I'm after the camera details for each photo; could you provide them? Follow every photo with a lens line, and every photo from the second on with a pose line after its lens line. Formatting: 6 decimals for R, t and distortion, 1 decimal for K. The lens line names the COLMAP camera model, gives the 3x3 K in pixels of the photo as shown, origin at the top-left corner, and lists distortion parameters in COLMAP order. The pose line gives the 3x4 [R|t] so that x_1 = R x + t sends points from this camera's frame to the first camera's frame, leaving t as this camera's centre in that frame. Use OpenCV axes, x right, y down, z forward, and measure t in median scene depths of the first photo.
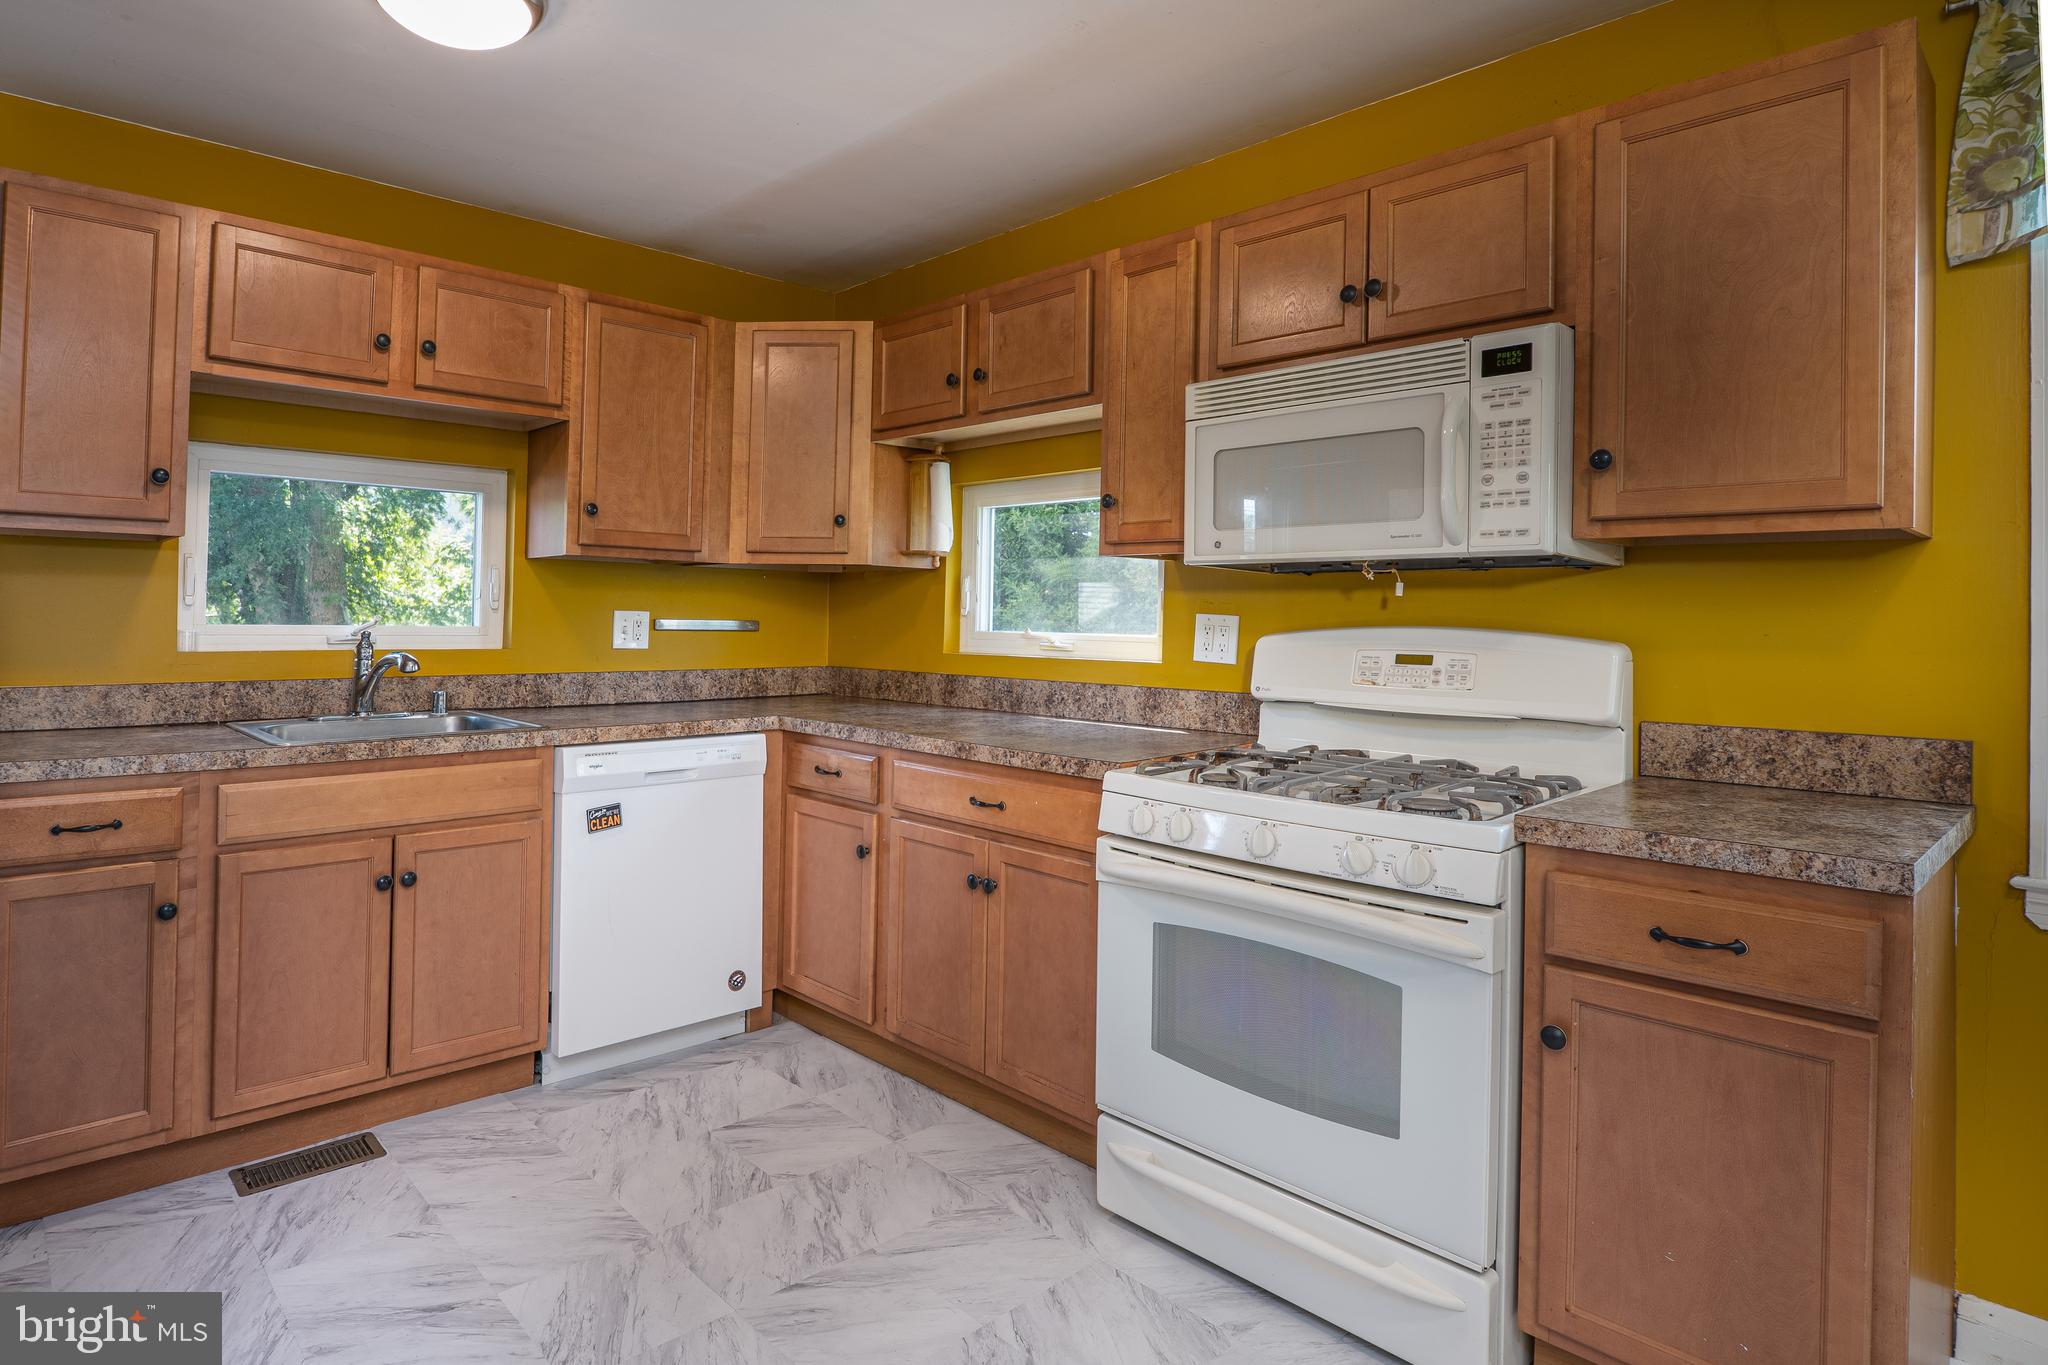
lens RADIAL K [[1116.6, 0, 921.1], [0, 1116.6, 608.5], [0, 0, 1]] dist [-0.022188, 0.003677]
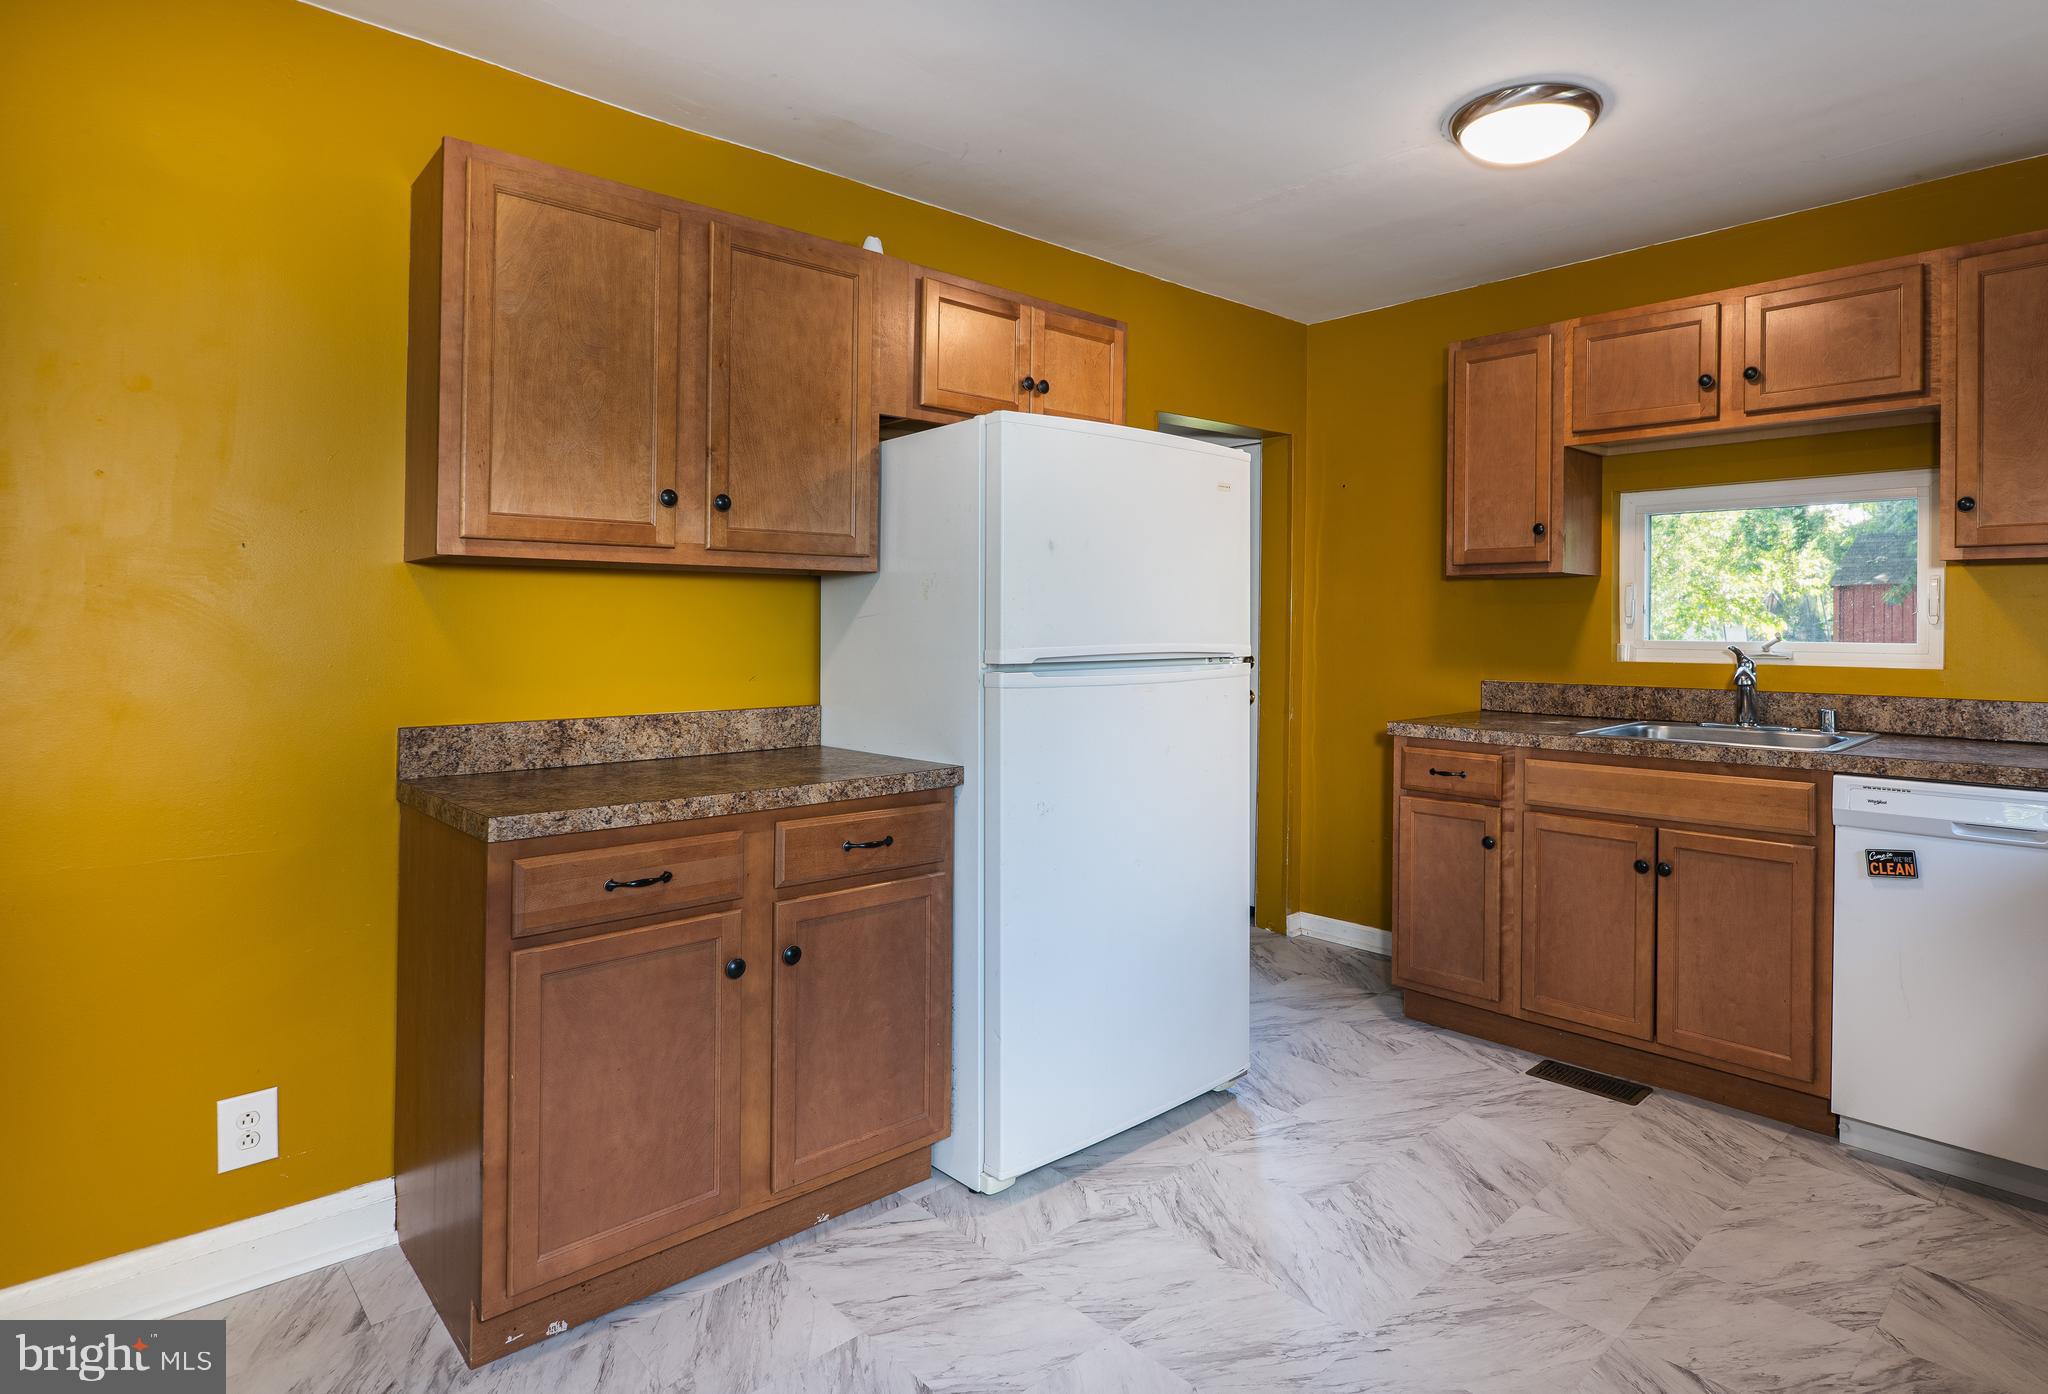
lens RADIAL K [[1111.3, 0, 1104.8], [0, 1111.3, 607.8], [0, 0, 1]] dist [-0.000731, -0.001973]
pose [[0.053026, -0.026594, -0.998239, 0.603400], [0.006197, 0.999635, -0.026302, 0.008020], [0.998574, -0.004791, 0.053171, 0.372594]]
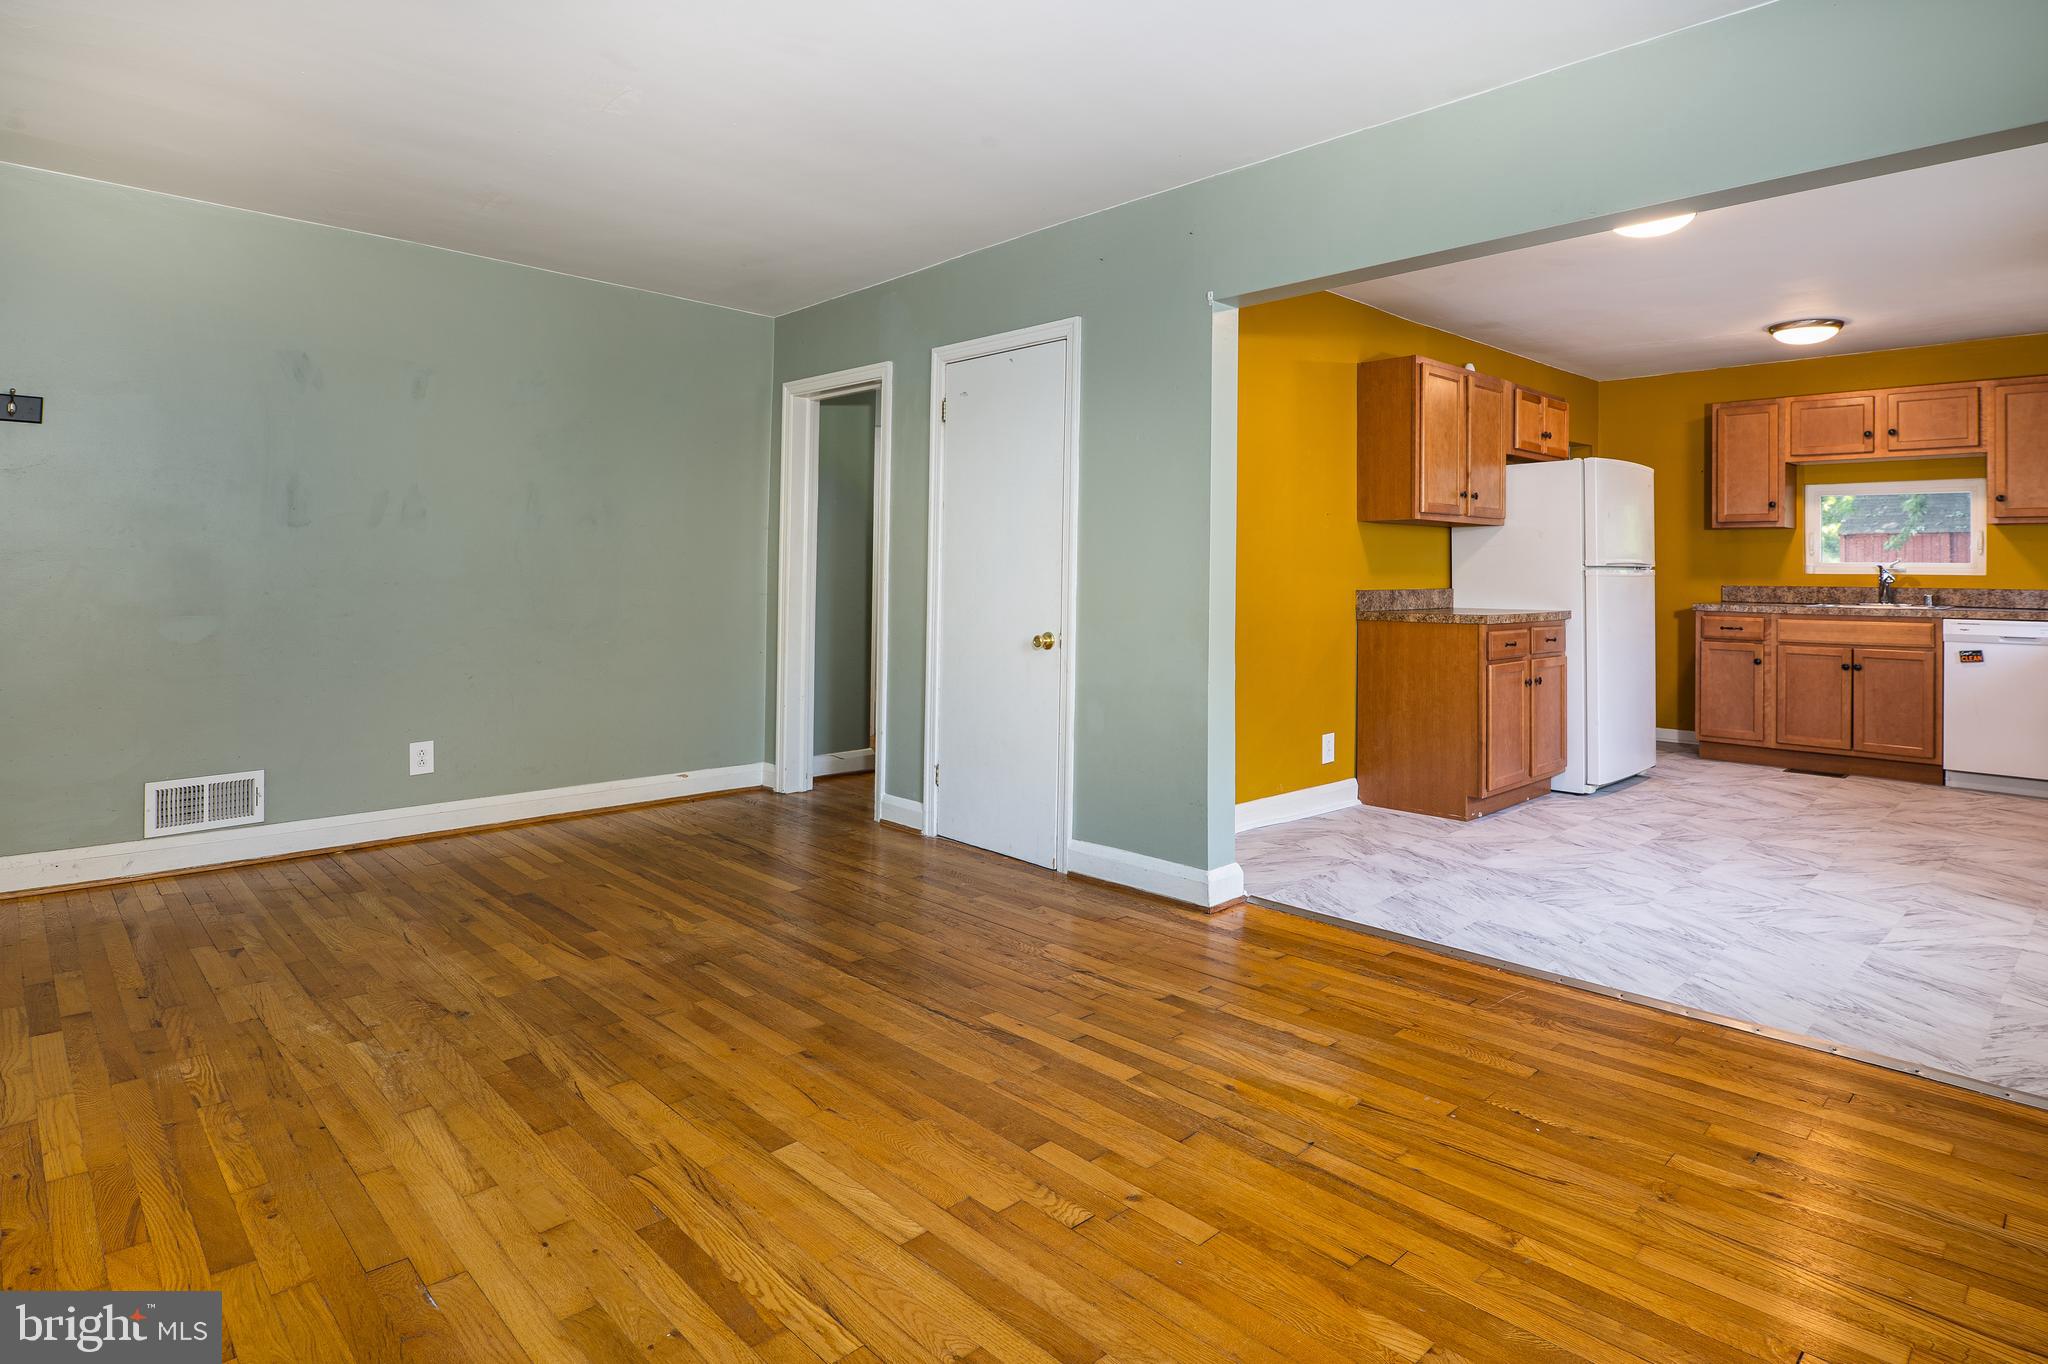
lens RADIAL K [[1116.6, 0, 1021.8], [0, 1116.6, 537.7], [0, 0, 1]] dist [-0.022188, 0.003677]
pose [[0.036943, -0.038670, -0.998569, 1.770520], [-0.000612, 0.999250, -0.038719, 0.058345], [0.999317, 0.002042, 0.036892, -0.837434]]
